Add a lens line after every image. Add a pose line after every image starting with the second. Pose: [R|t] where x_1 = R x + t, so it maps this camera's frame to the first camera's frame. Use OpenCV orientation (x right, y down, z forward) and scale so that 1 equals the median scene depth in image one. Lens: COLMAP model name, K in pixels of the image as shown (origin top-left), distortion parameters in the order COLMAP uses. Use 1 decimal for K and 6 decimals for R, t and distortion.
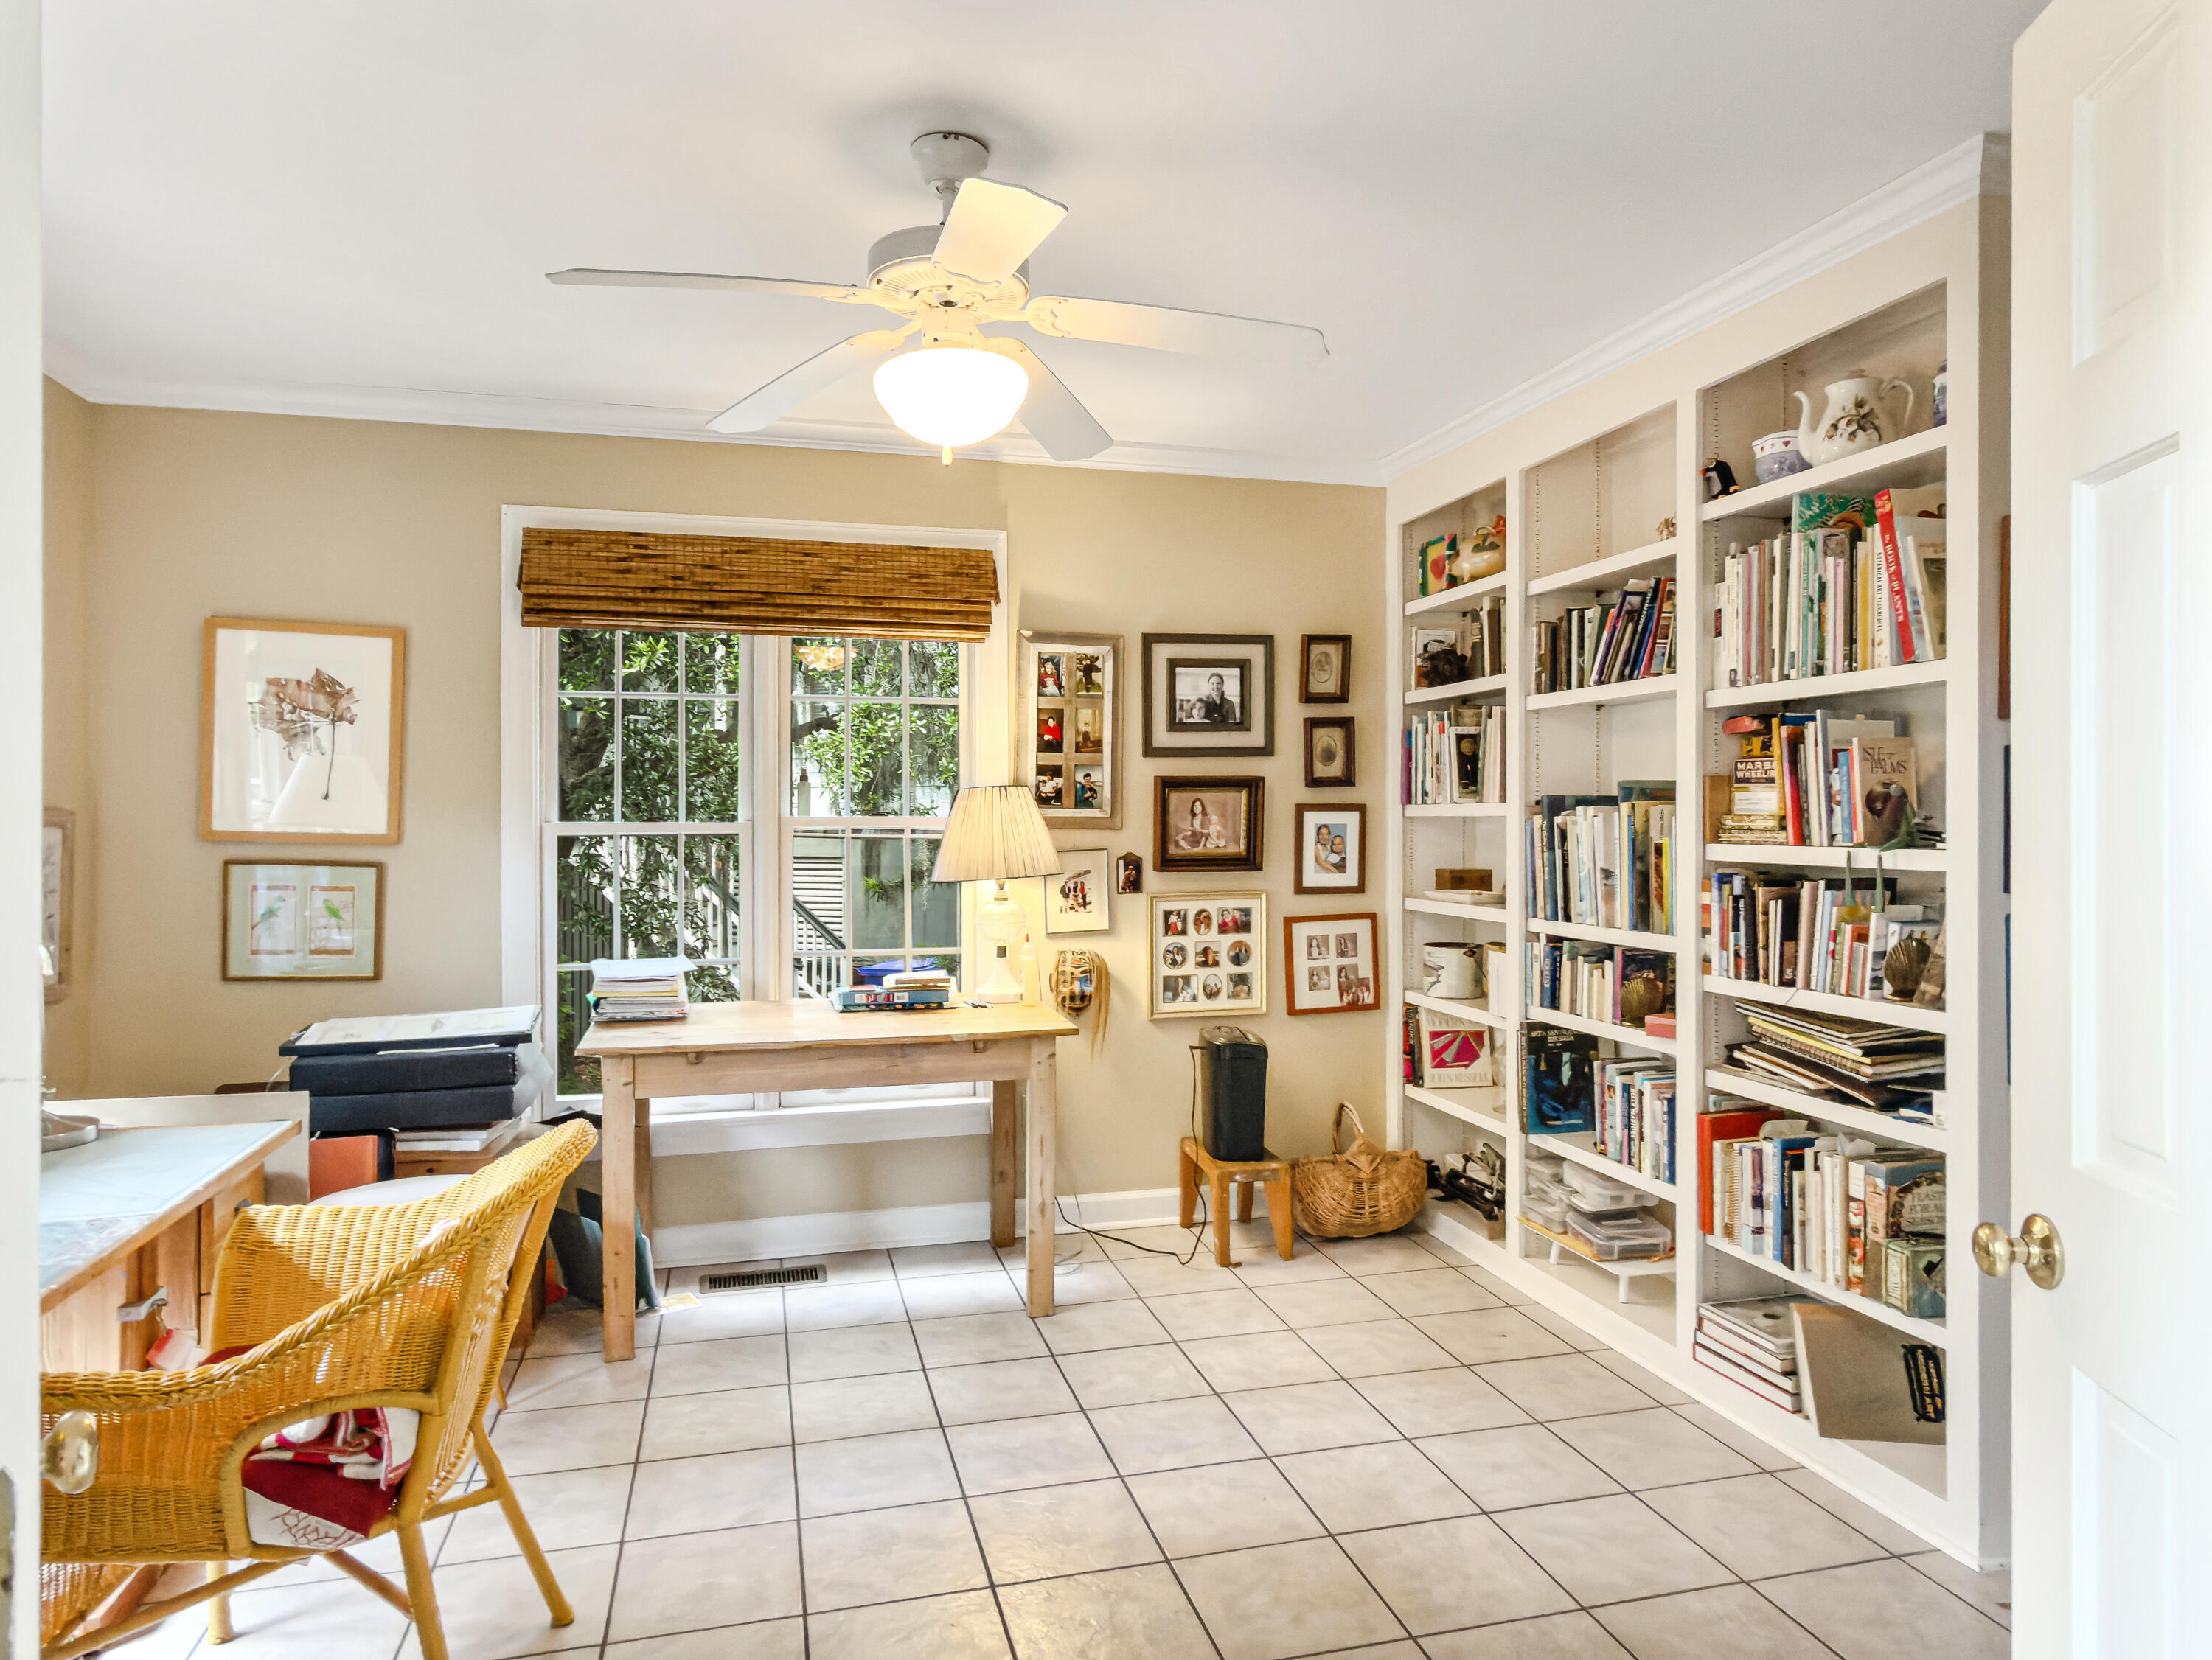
lens RADIAL K [[1335.6, 0, 1107.7], [0, 1335.6, 818.0], [0, 0, 1]] dist [-0.002877, -0.006396]
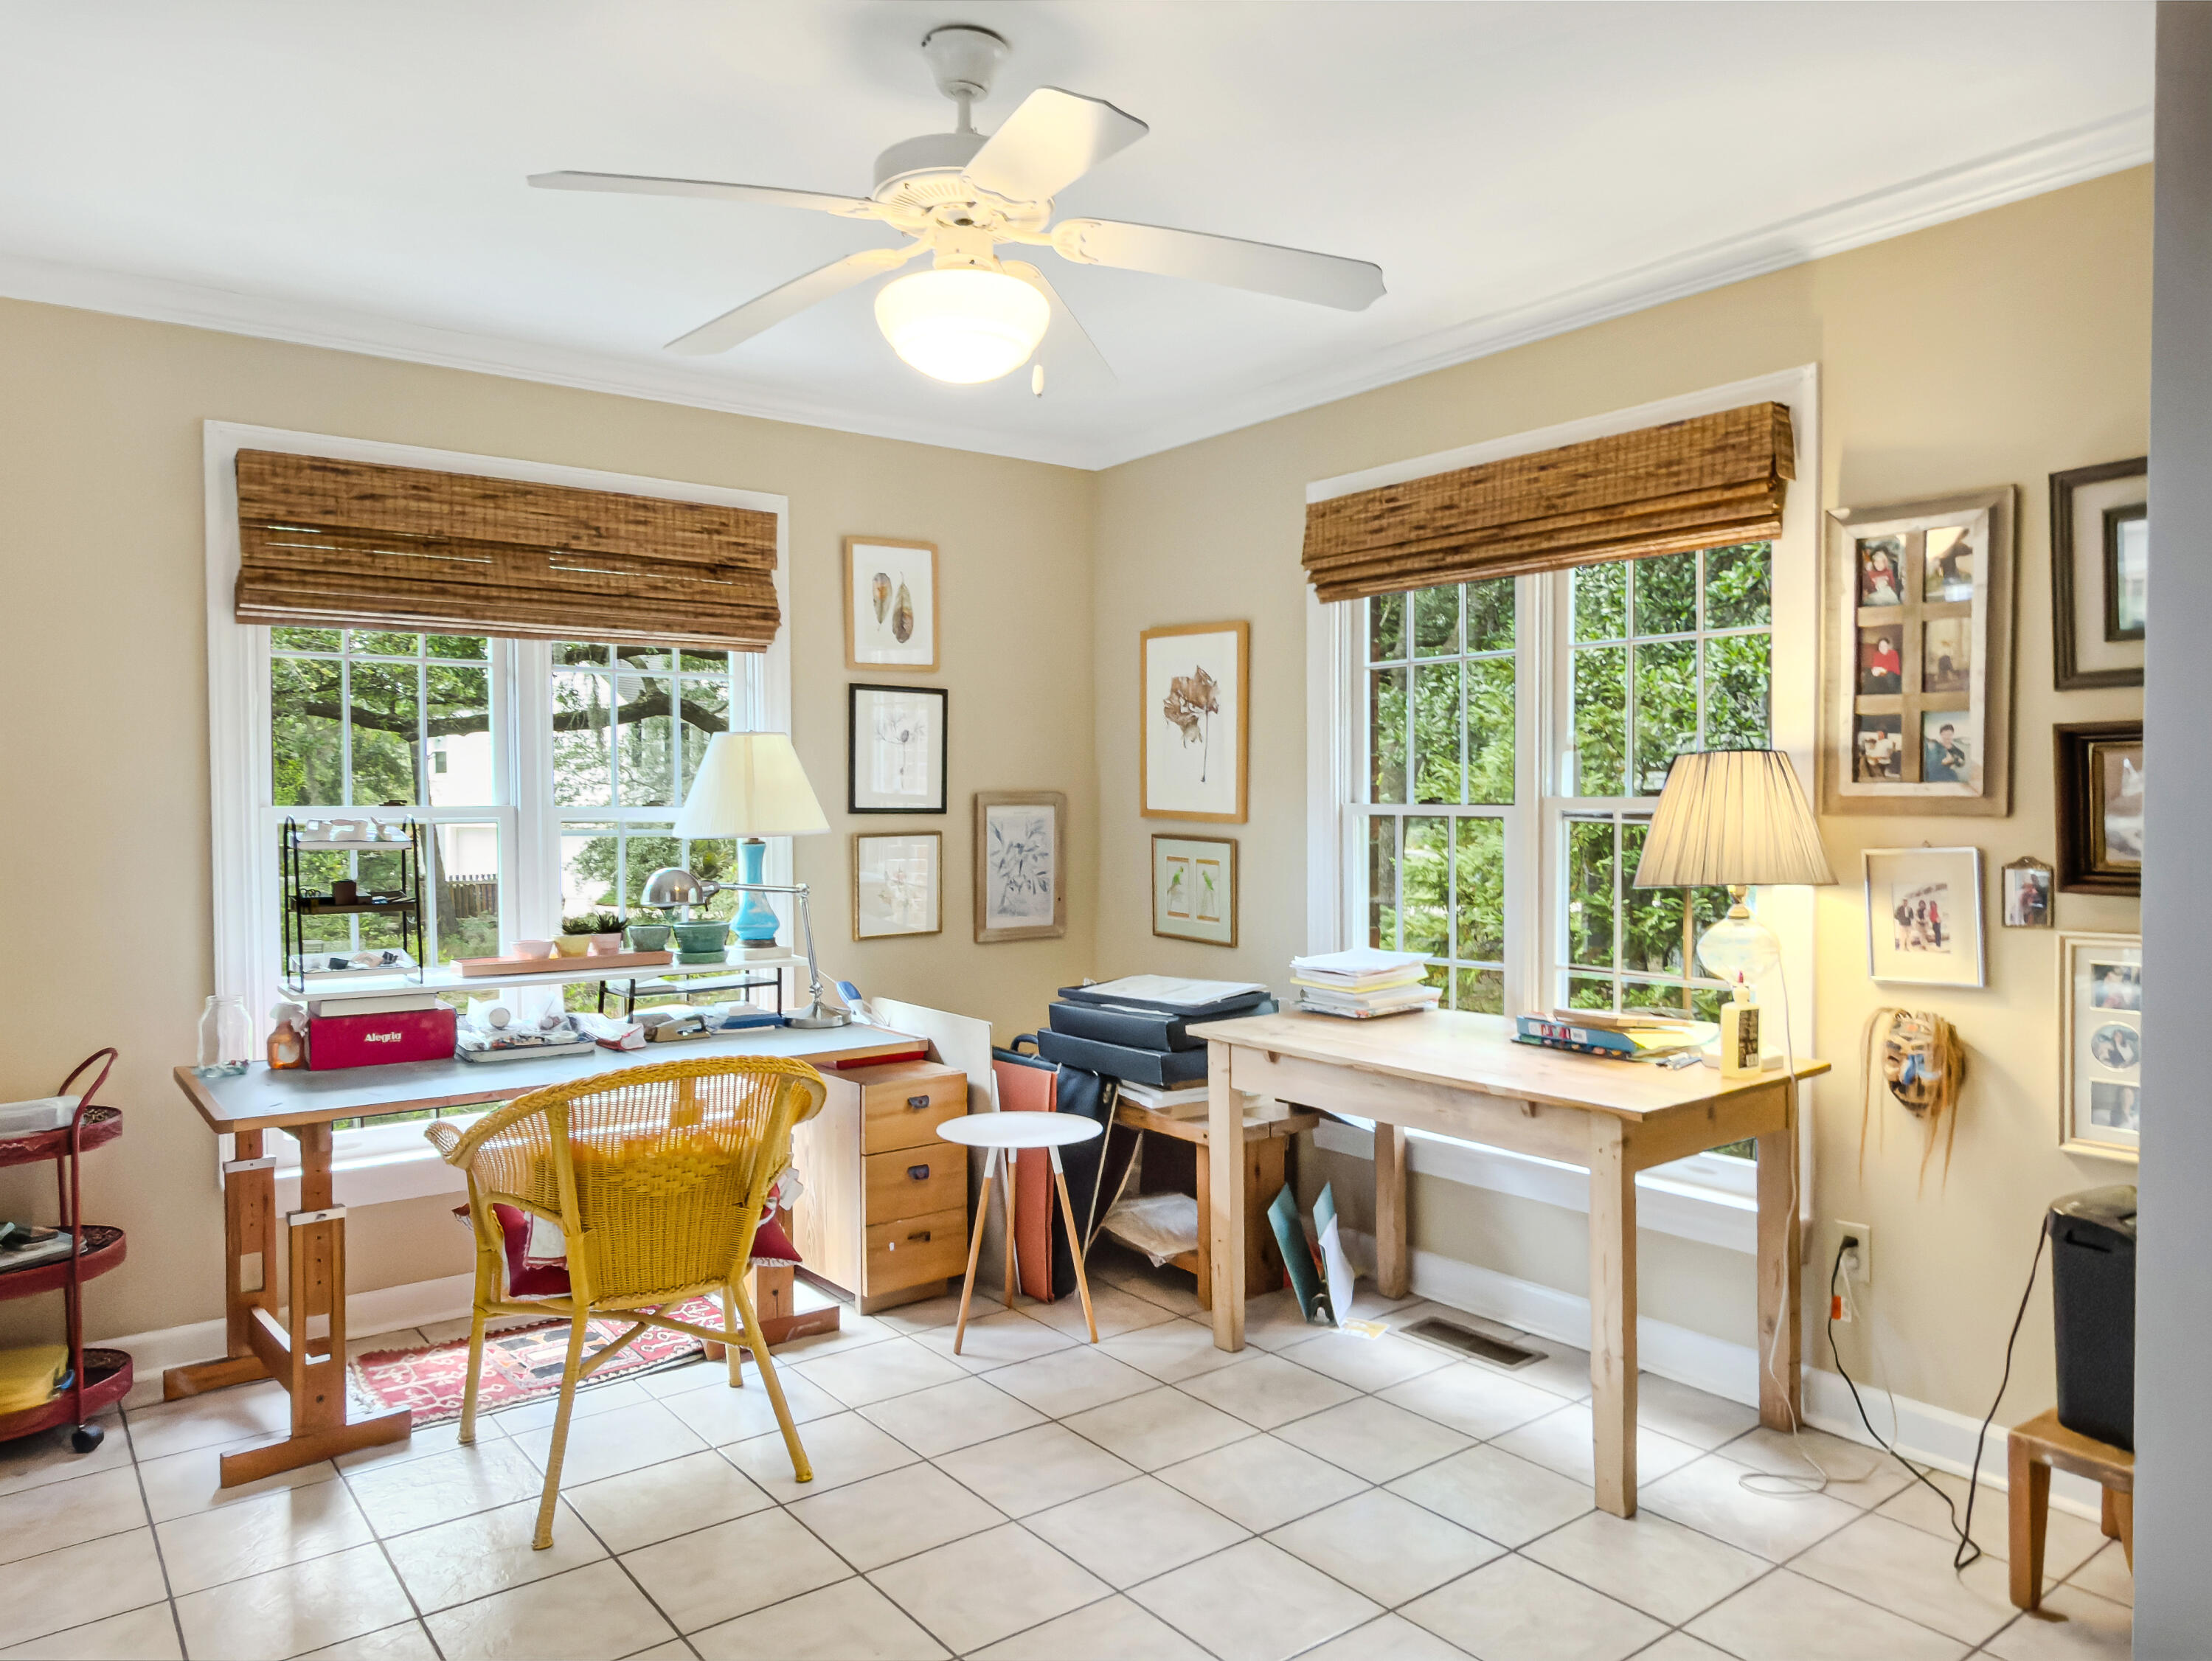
lens RADIAL K [[1510.3, 0, 1101.7], [0, 1510.3, 831.0], [0, 0, 1]] dist [0.012809, -0.007019]
pose [[0.378565, 0.024053, -0.925262, 0.482727], [0.013112, 0.999423, 0.031346, -0.011781], [0.925482, -0.023999, 0.378031, 0.383348]]
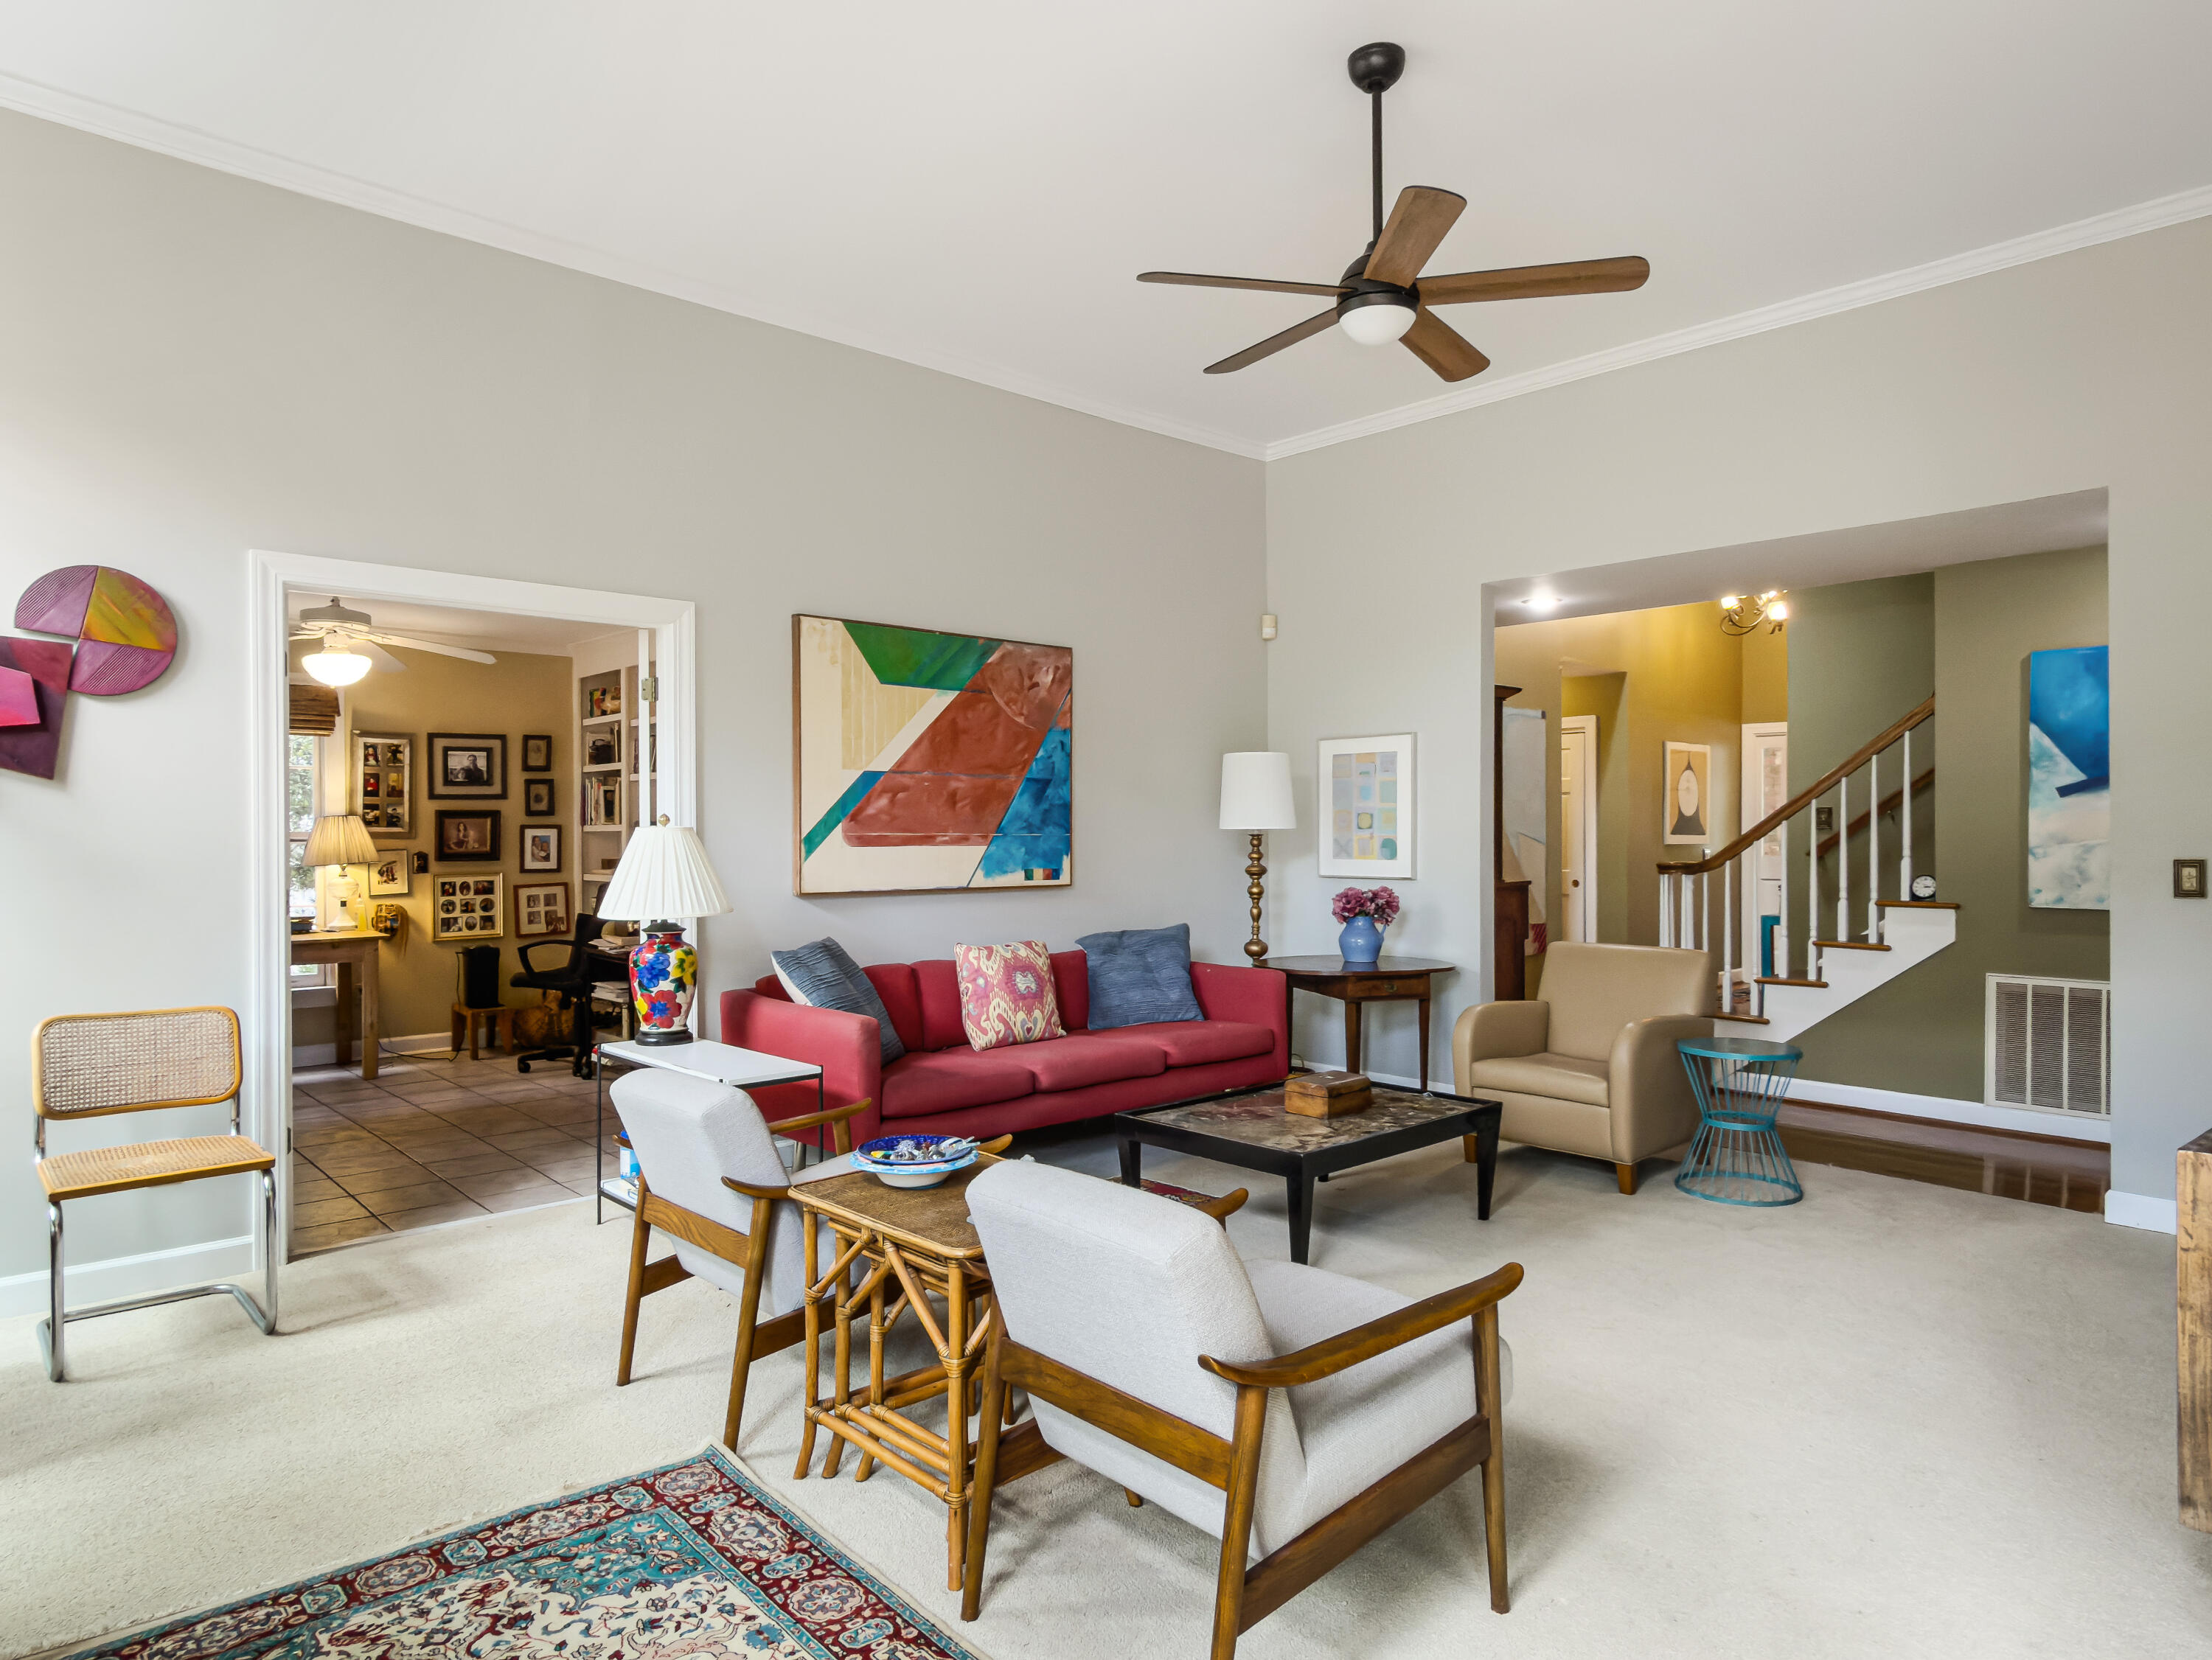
lens RADIAL K [[1335.6, 0, 1108.2], [0, 1335.6, 842.9], [0, 0, 1]] dist [-0.002877, -0.006396]
pose [[0.885583, -0.006068, 0.464442, 0.001768], [0.004822, 0.999981, 0.003871, 0.012101], [-0.464457, -0.001188, 0.885595, -1.091343]]
